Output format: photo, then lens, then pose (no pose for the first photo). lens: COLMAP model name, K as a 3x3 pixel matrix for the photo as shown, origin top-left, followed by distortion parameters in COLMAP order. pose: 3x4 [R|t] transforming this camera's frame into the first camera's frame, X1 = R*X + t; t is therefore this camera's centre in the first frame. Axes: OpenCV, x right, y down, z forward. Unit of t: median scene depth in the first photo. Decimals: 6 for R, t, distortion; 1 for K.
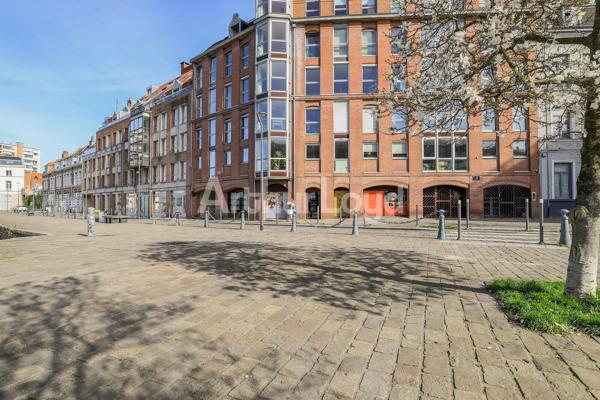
lens RADIAL K [[316.4, 0, 300.0], [0, 316.4, 200.0], [0, 0, 1]] dist [-0.002570, -0.000498]
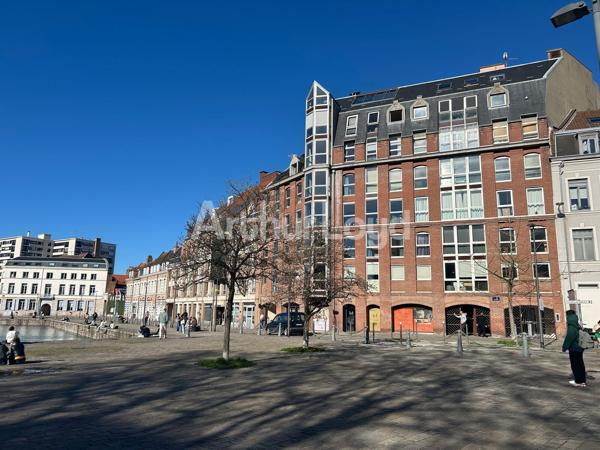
lens RADIAL K [[470.5, 0, 300.0], [0, 470.5, 225.0], [0, 0, 1]] dist [0.007683, 0.001664]
pose [[0.951728, -0.041229, -0.304161, 0.408515], [-0.012478, 0.984922, -0.172551, -0.029322], [0.306689, 0.168017, 0.936863, -0.720936]]
